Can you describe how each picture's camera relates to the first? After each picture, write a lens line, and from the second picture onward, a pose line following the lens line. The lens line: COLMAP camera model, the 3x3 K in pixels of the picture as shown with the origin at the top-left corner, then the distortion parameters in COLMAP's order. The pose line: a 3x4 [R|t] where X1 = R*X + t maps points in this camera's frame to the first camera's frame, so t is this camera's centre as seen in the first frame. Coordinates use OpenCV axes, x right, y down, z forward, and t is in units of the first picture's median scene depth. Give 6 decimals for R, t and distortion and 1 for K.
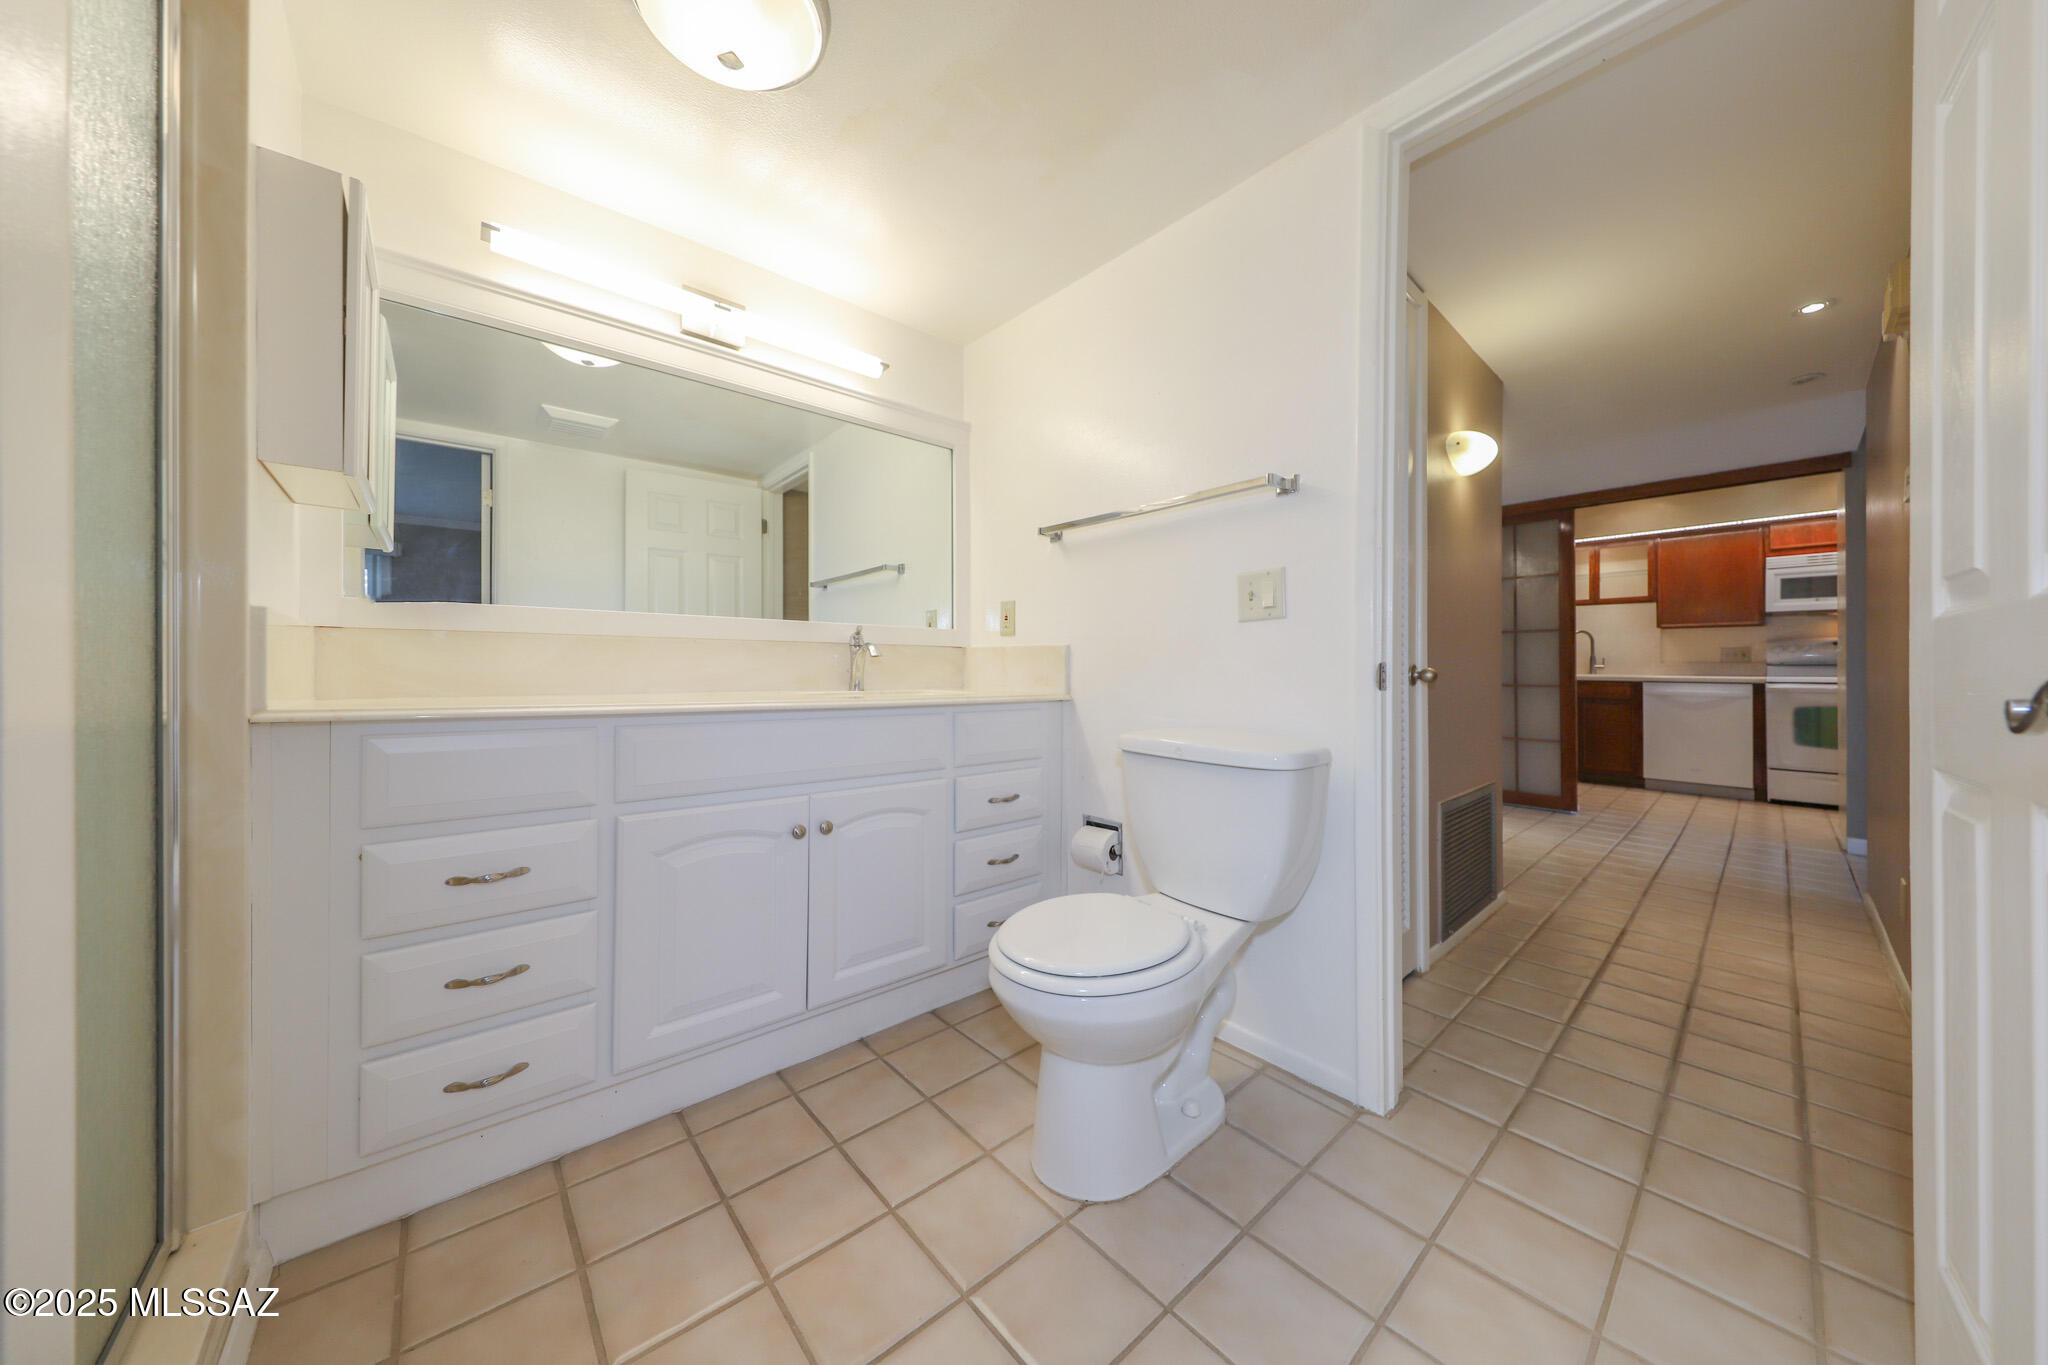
lens RADIAL K [[693.3, 0, 947.6], [0, 693.3, 671.5], [0, 0, 1]] dist [-0.007824, -0.000245]
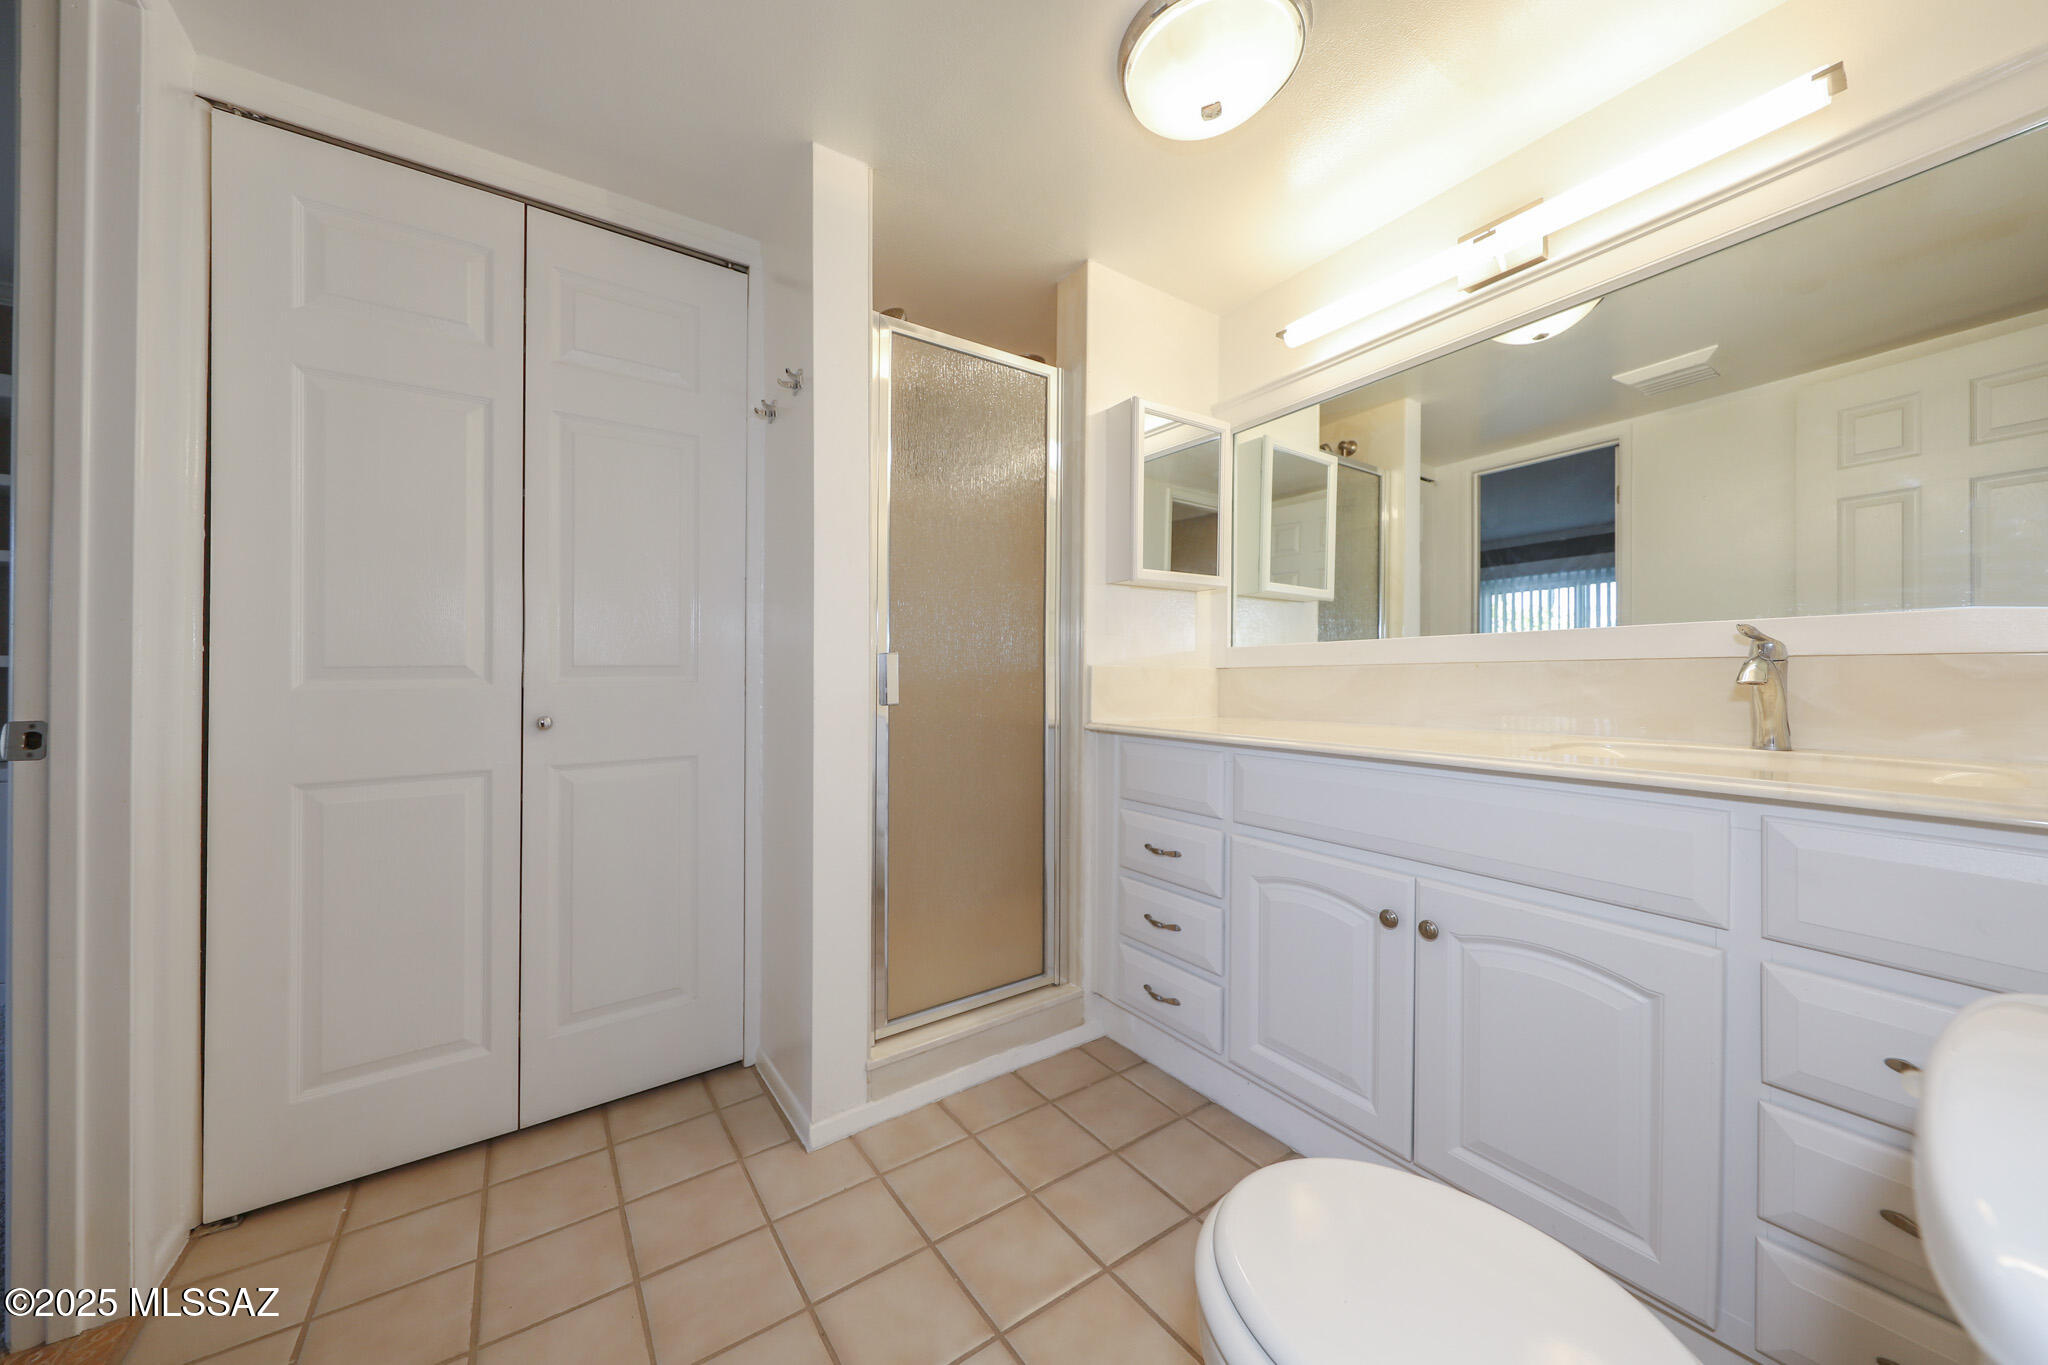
lens RADIAL K [[693.3, 0, 1046.0], [0, 693.3, 682.8], [0, 0, 1]] dist [-0.007824, -0.000245]
pose [[-0.062911, -0.003911, -0.998011, 0.664576], [0.012691, 0.999908, -0.004719, -0.032163], [0.997938, -0.012963, -0.062855, 0.778154]]
